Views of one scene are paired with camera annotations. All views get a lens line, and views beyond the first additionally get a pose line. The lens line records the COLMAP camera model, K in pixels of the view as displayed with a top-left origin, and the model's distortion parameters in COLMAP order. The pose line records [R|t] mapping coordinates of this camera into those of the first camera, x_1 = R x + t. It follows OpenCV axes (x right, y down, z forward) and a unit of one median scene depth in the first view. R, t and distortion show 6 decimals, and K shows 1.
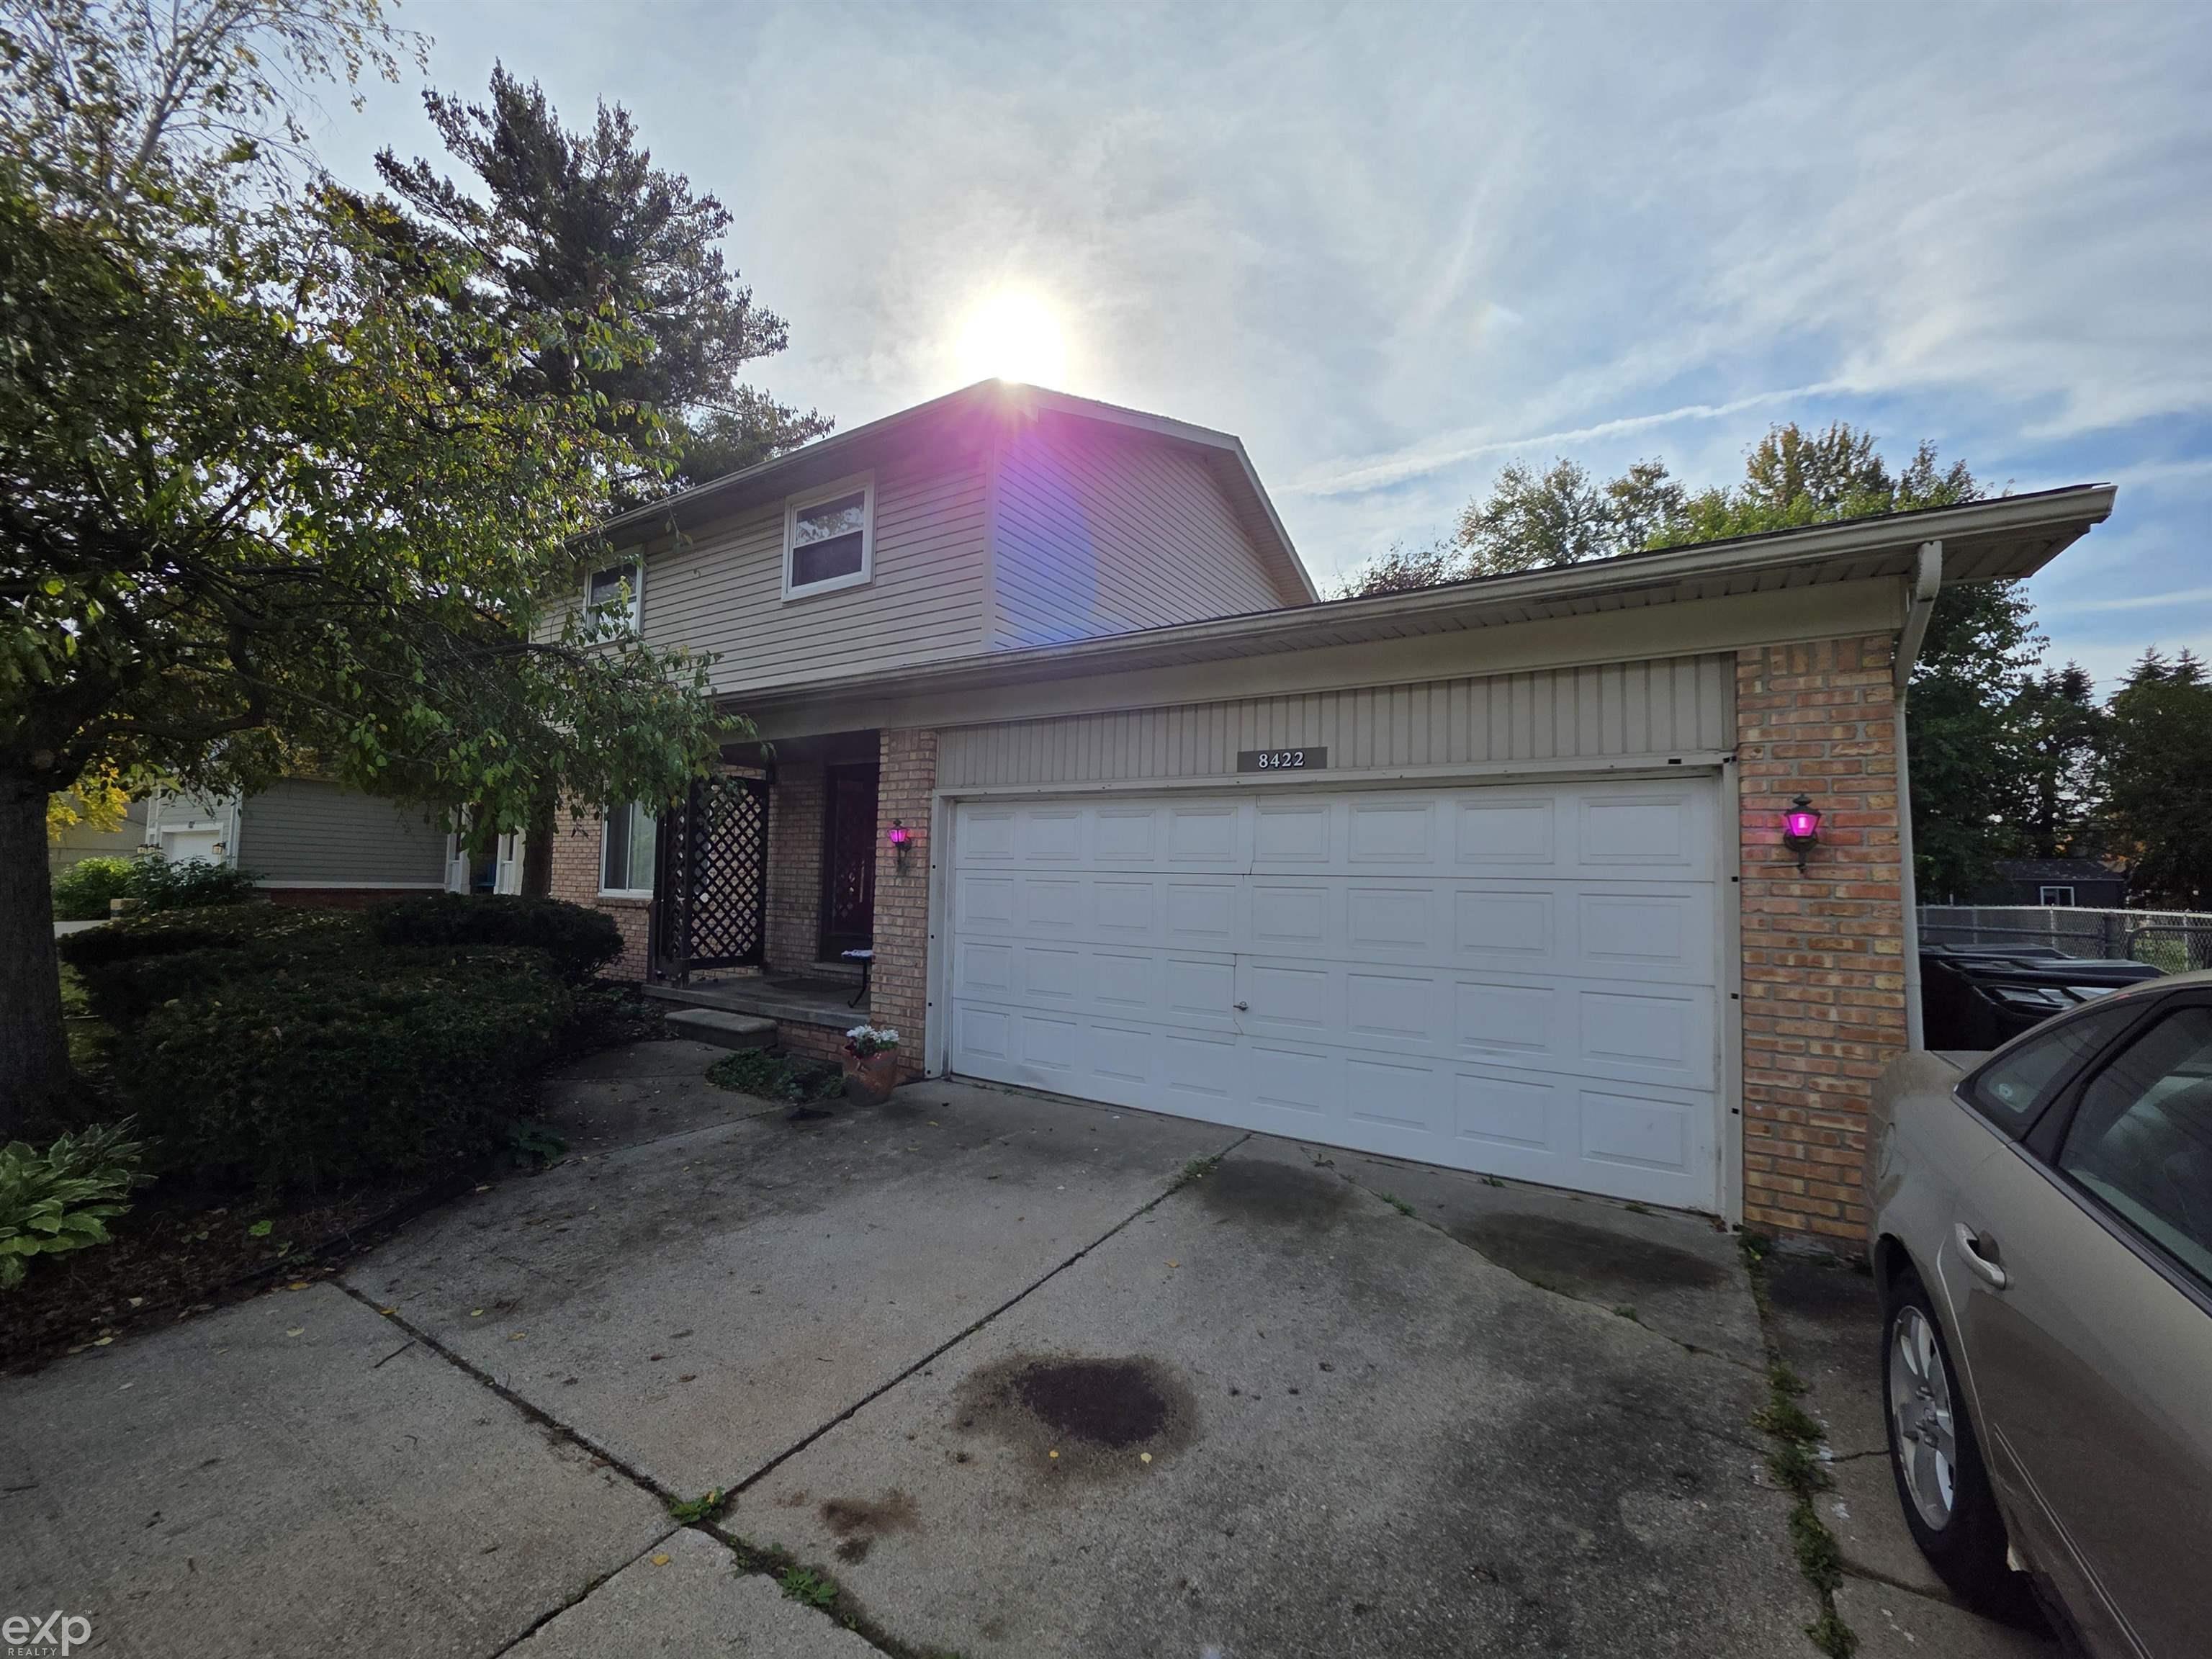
lens RADIAL K [[873.0, 0, 1099.7], [0, 873.0, 874.3], [0, 0, 1]] dist [-0.015992, -0.000309]
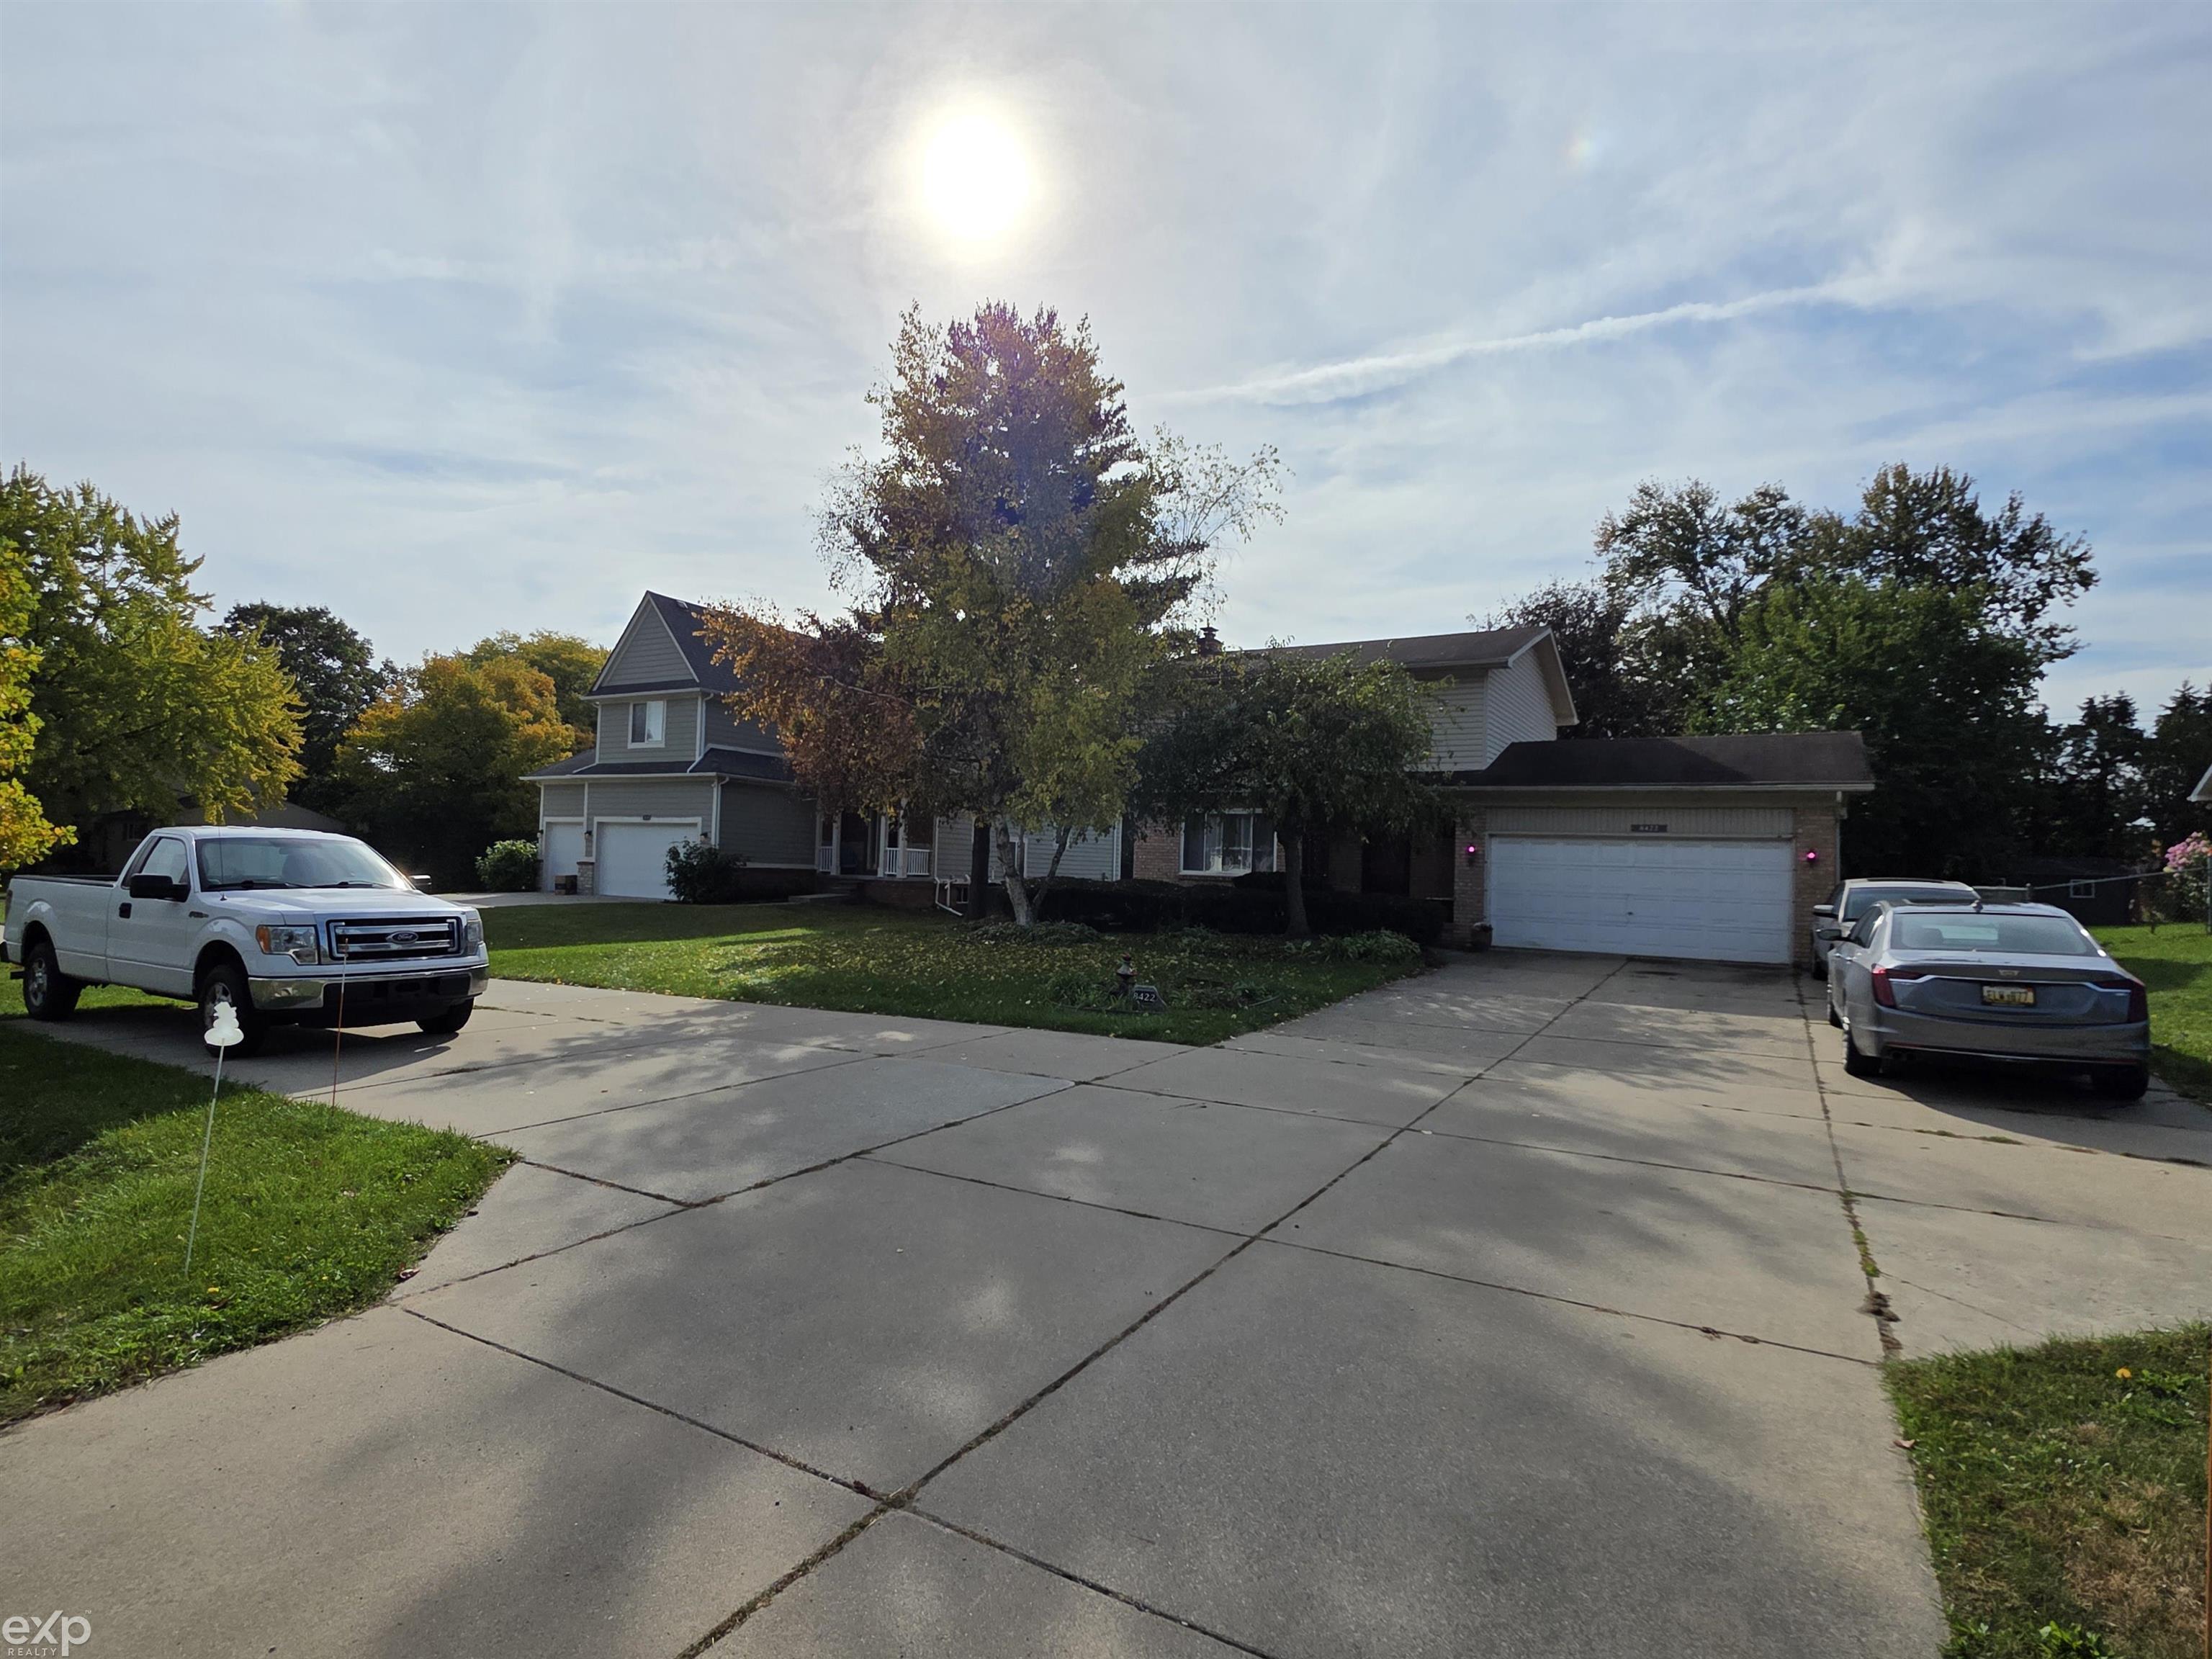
lens RADIAL K [[1118.2, 0, 1104.8], [0, 1118.2, 840.0], [0, 0, 1]] dist [0.002683, -0.001141]
pose [[0.999608, 0.007073, 0.027092, -0.268330], [-0.006699, 0.999881, -0.013864, -0.004067], [-0.027187, 0.013677, 0.999537, -0.422795]]
